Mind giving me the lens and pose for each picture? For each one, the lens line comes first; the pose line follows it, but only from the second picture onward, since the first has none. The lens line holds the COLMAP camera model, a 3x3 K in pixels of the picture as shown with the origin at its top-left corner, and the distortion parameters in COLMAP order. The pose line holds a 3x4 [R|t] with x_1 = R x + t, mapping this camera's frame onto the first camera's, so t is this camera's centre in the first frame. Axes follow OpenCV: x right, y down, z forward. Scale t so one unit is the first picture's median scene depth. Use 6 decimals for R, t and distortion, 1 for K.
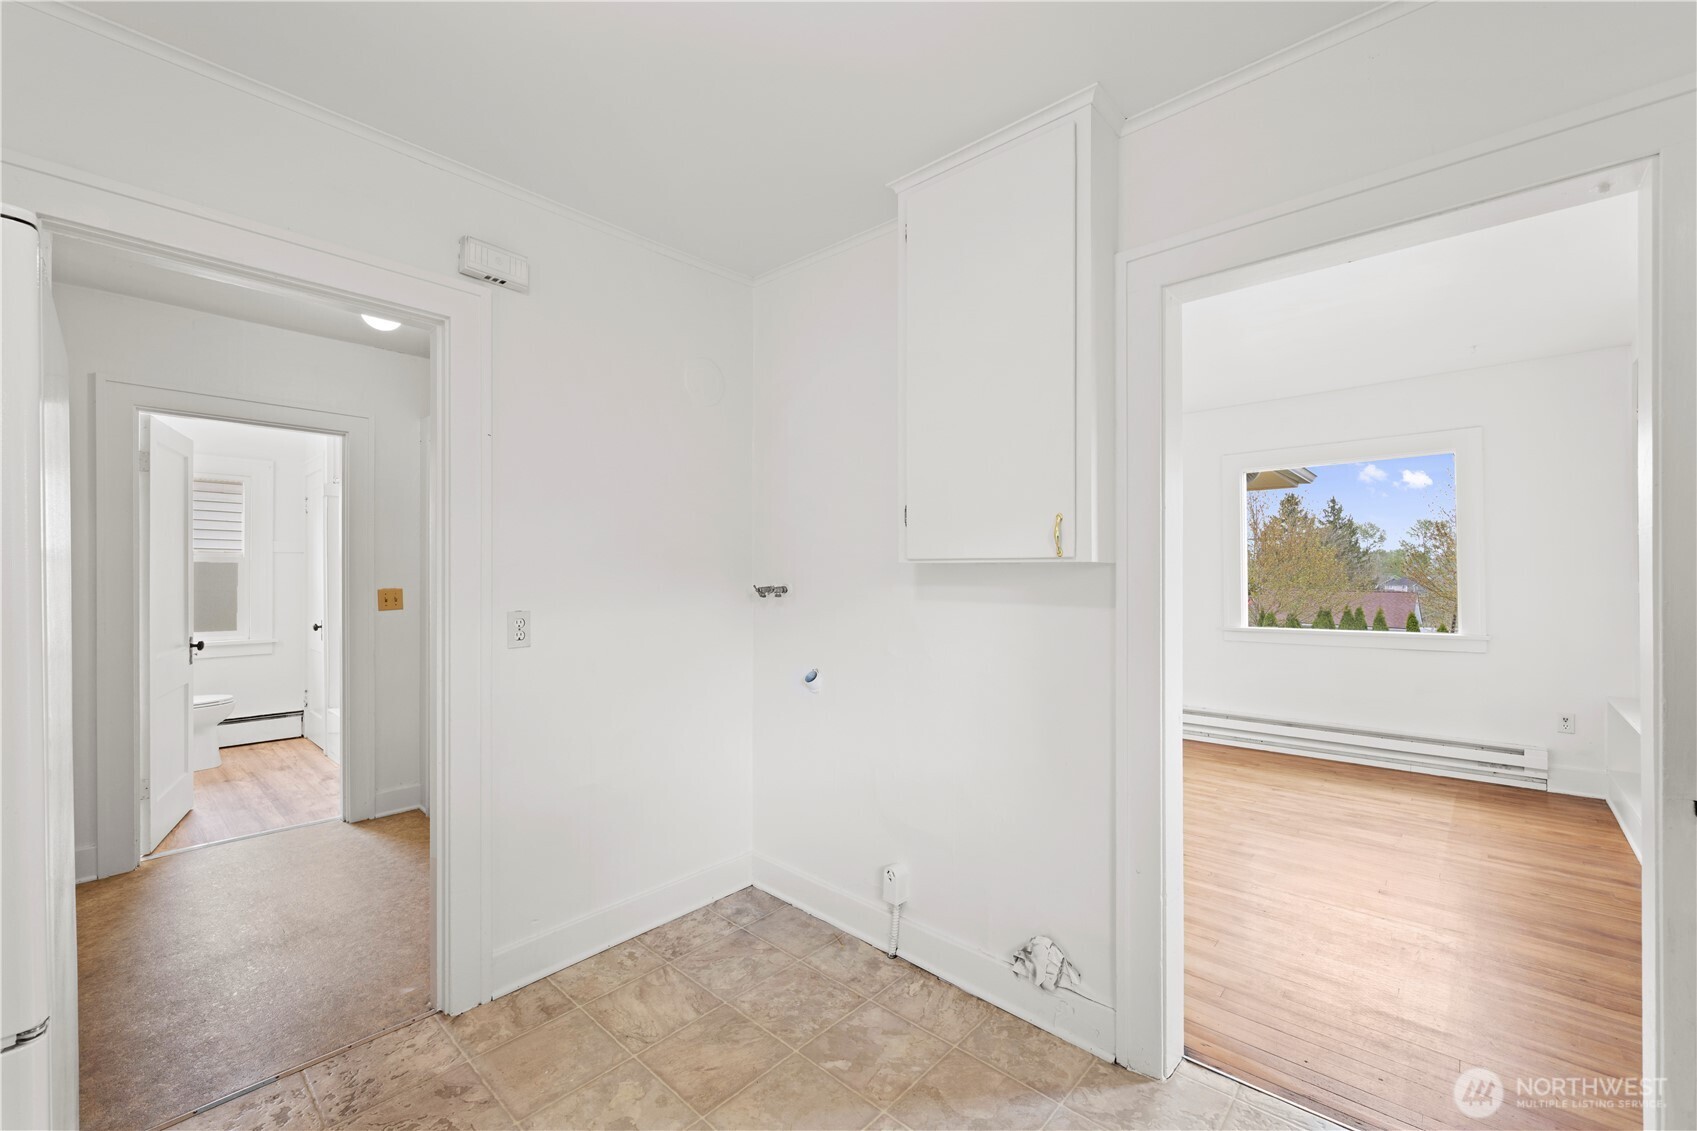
lens RADIAL K [[693.3, 0, 853.4], [0, 693.3, 569.3], [0, 0, 1]] dist [-0.001926, 0.000533]
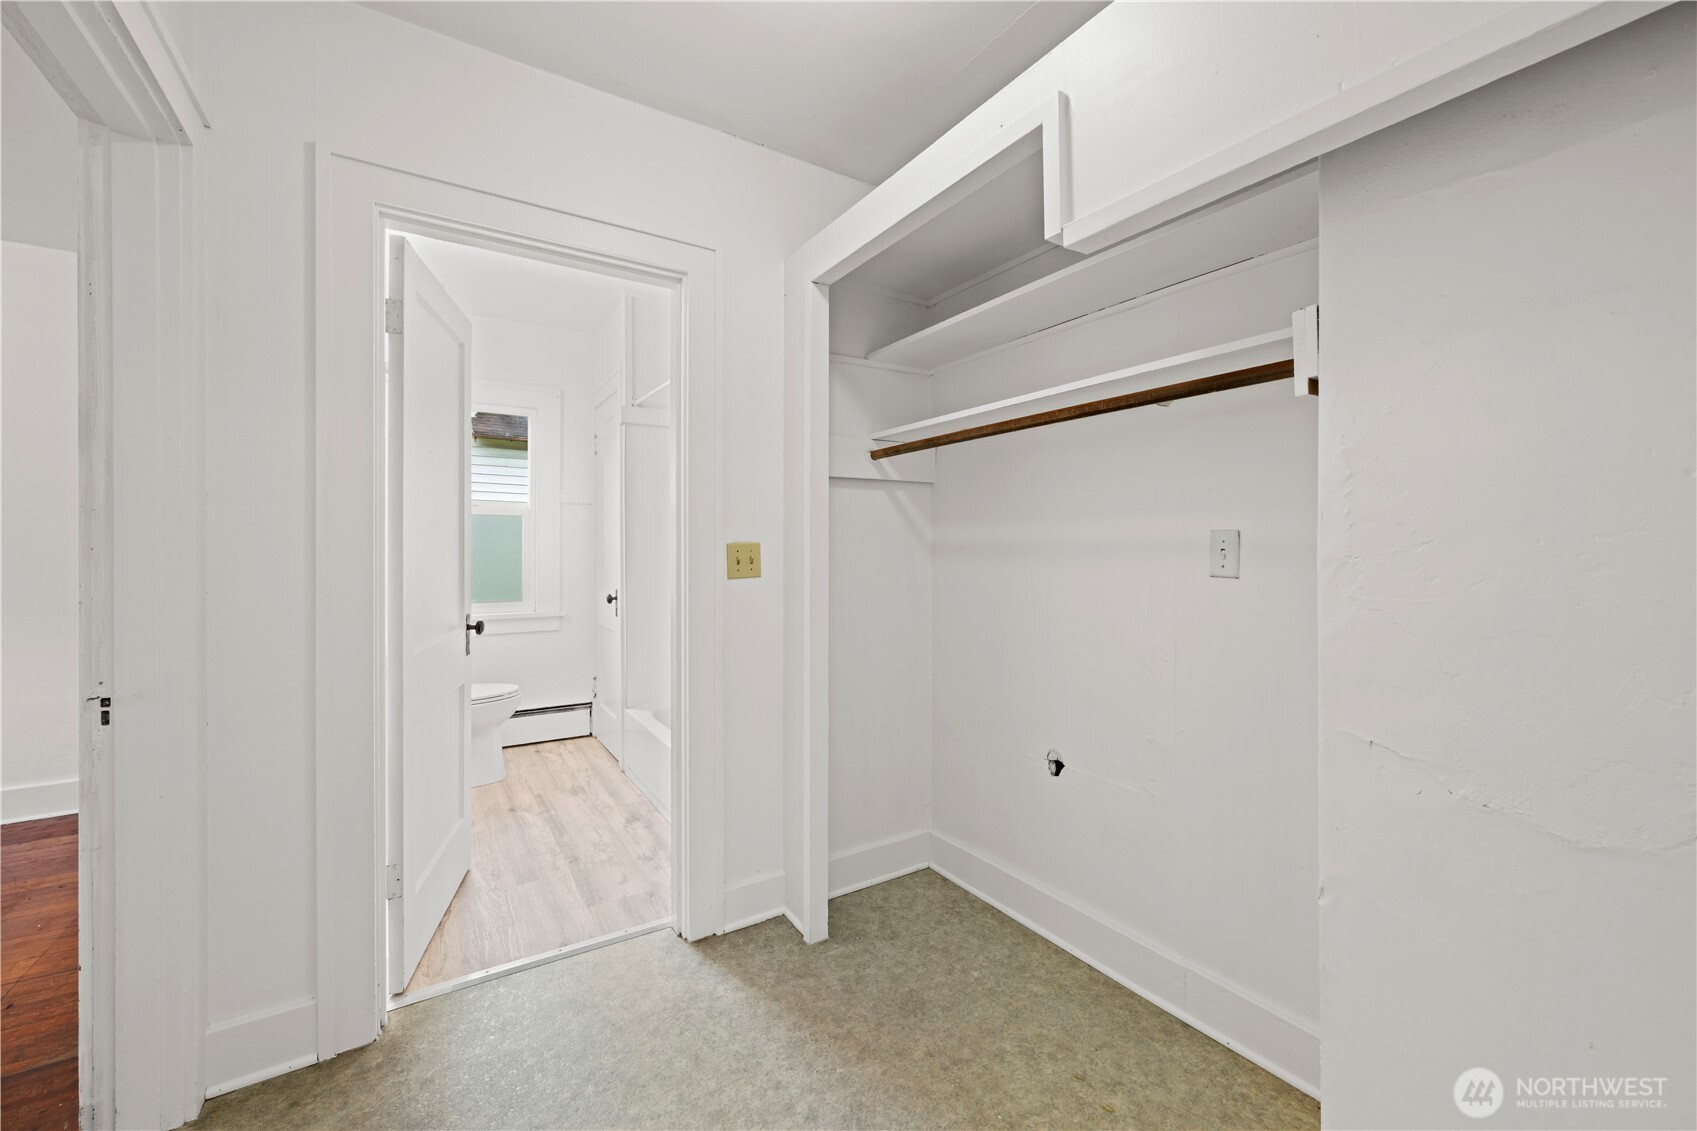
lens RADIAL K [[668.2, 0, 855.8], [0, 668.2, 539.8], [0, 0, 1]] dist [-0.002377, -0.000157]
pose [[0.967222, -0.000597, -0.253932, -0.393344], [-0.000151, 0.999996, -0.002928, 0.025132], [0.253933, 0.002871, 0.967218, 0.430561]]
